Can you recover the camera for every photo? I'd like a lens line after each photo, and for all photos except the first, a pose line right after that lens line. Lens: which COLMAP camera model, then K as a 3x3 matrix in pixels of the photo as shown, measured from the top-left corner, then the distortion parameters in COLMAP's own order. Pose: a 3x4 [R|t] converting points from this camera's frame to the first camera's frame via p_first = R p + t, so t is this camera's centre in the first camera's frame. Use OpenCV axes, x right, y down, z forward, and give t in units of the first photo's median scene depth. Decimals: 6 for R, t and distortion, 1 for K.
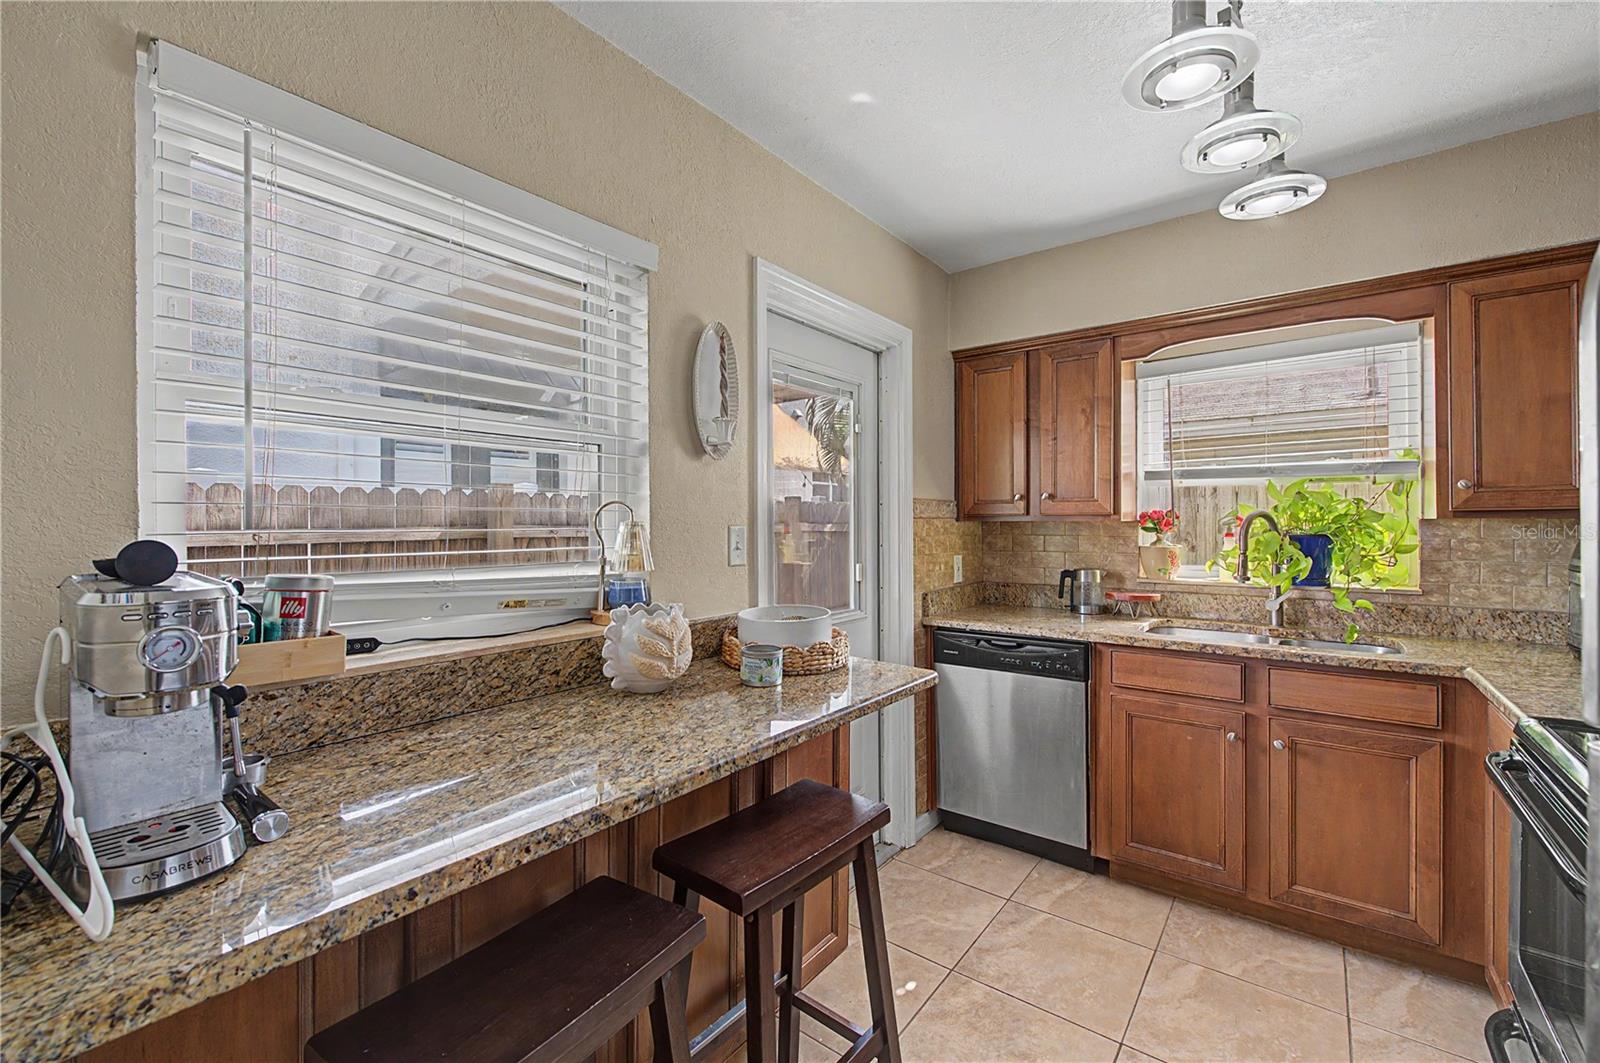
lens RADIAL K [[664.6, 0, 799.8], [0, 664.6, 522.5], [0, 0, 1]] dist [0.001860, -0.001353]
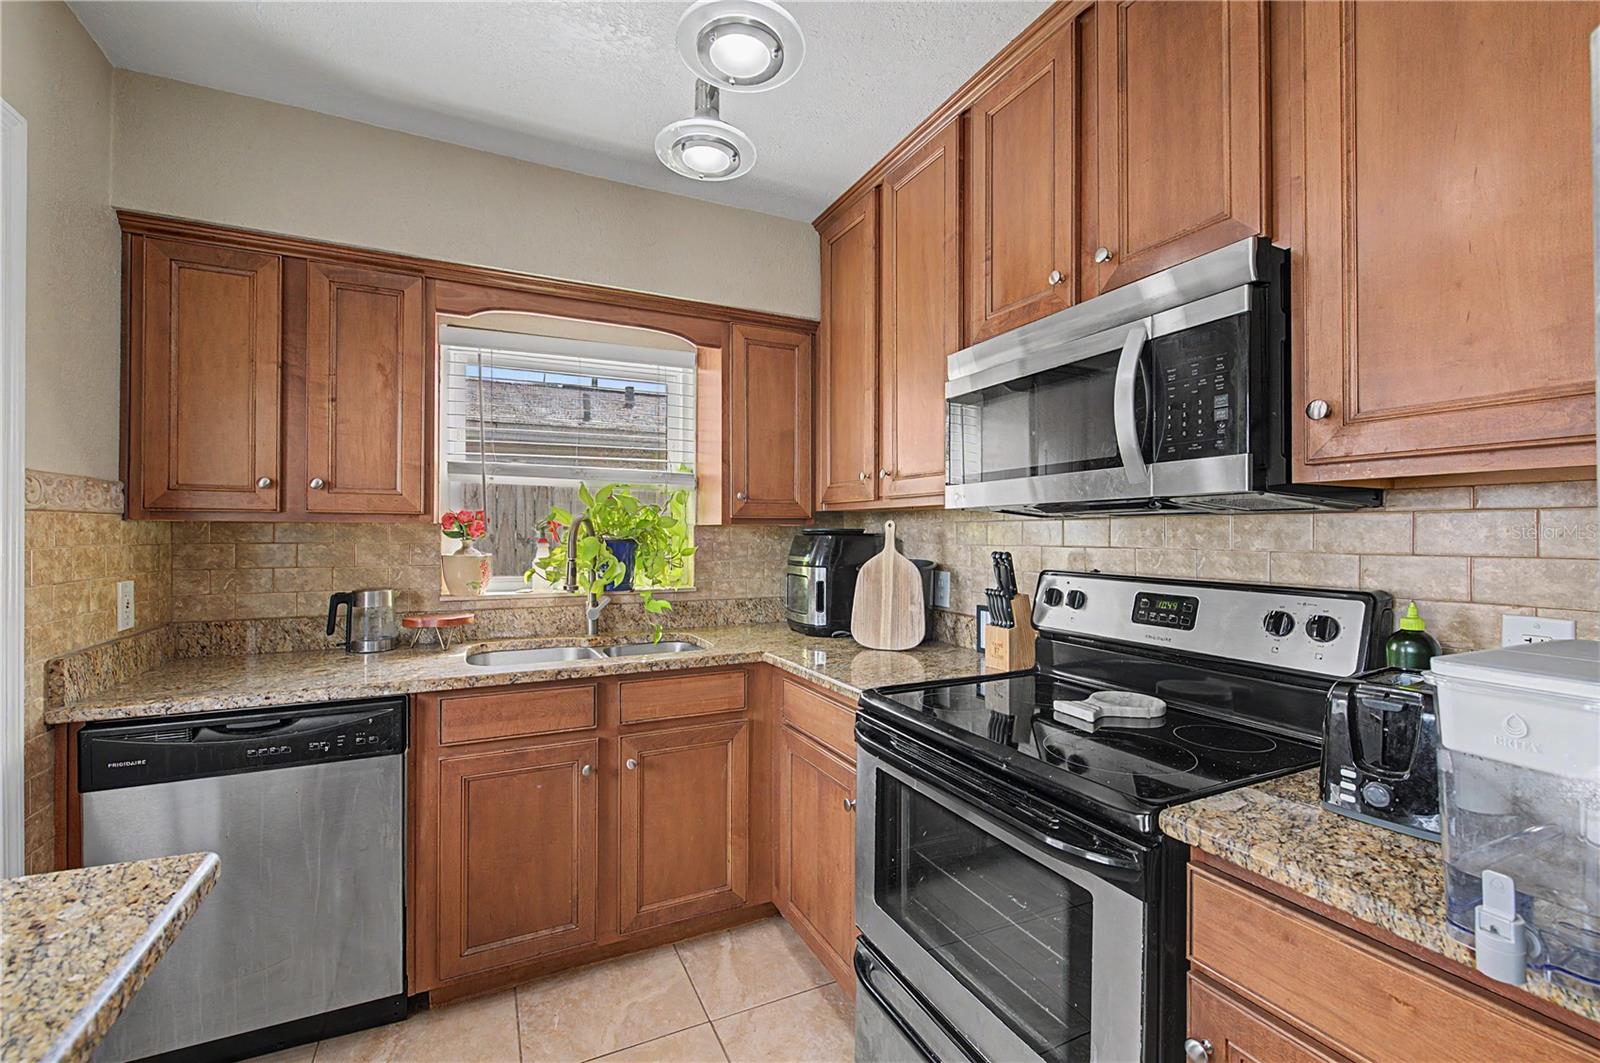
lens RADIAL K [[666.3, 0, 800.0], [0, 666.3, 531.5], [0, 0, 1]] dist [0.003905, -0.003468]
pose [[0.447475, 0.006333, 0.894274, -0.010086], [-0.006461, 0.999972, -0.003849, 0.008059], [-0.894273, -0.004056, 0.447503, 0.304481]]
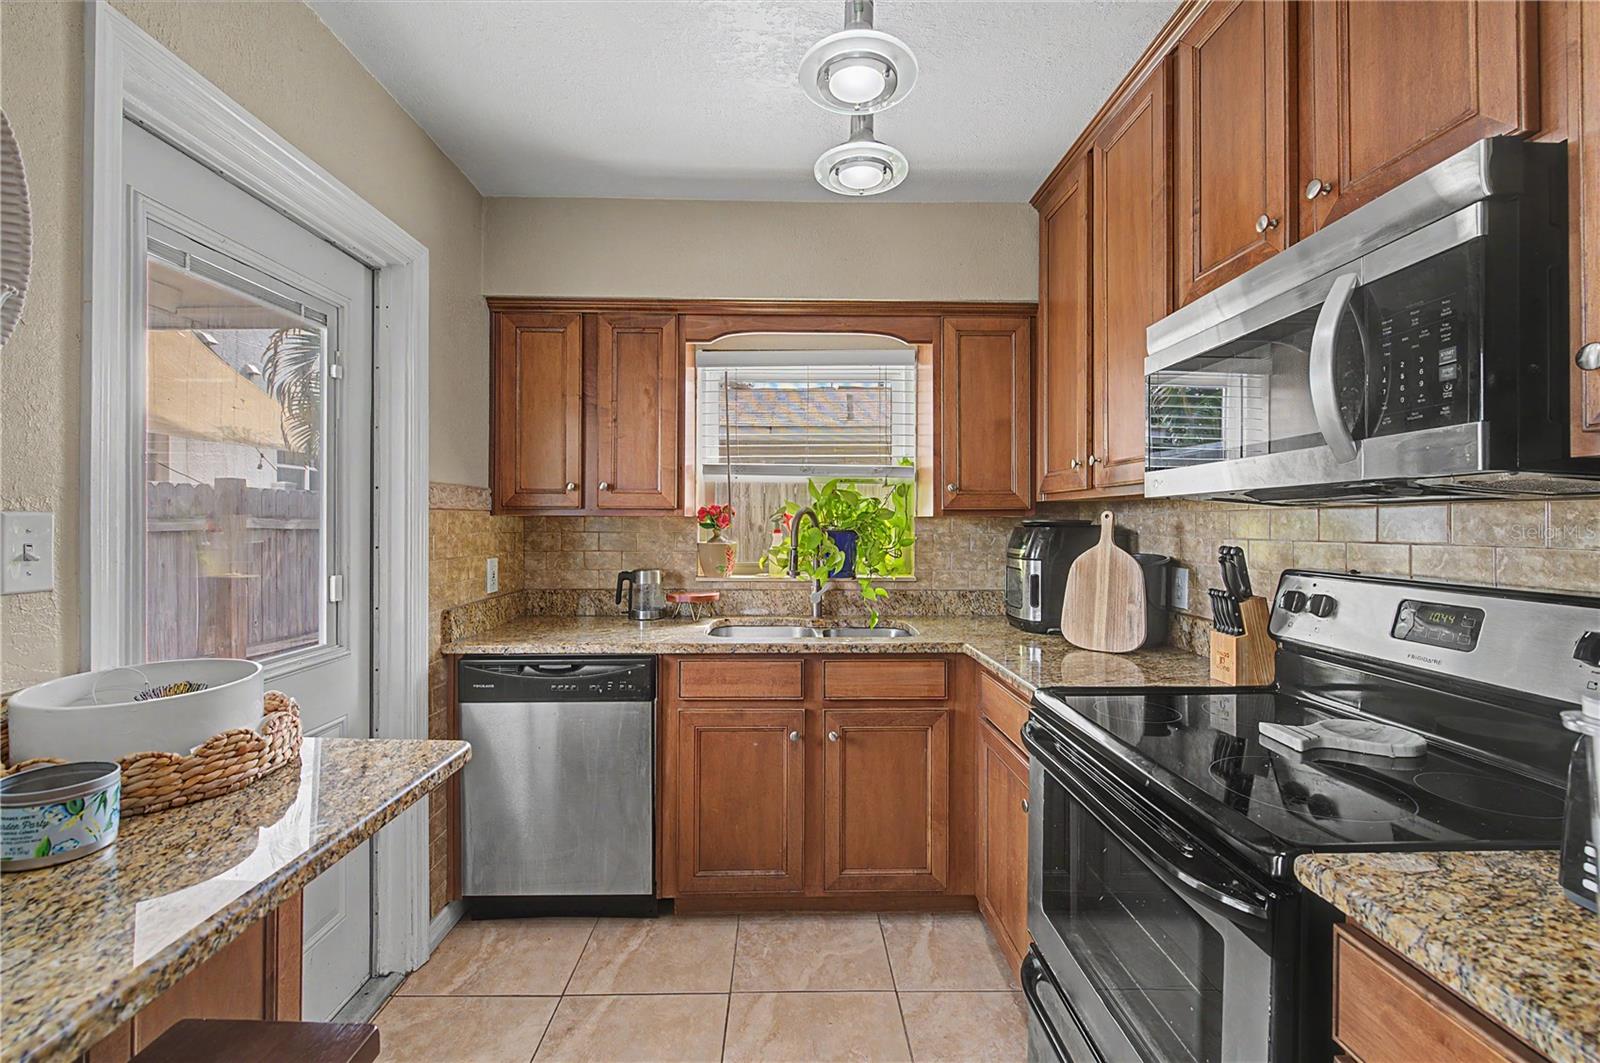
lens RADIAL K [[664.6, 0, 799.8], [0, 664.6, 522.5], [0, 0, 1]] dist [0.001860, -0.001353]
pose [[0.777999, 0.006120, 0.628236, 0.032880], [-0.006804, 0.999976, -0.001316, 0.007042], [-0.628229, -0.003251, 0.778022, 0.198684]]
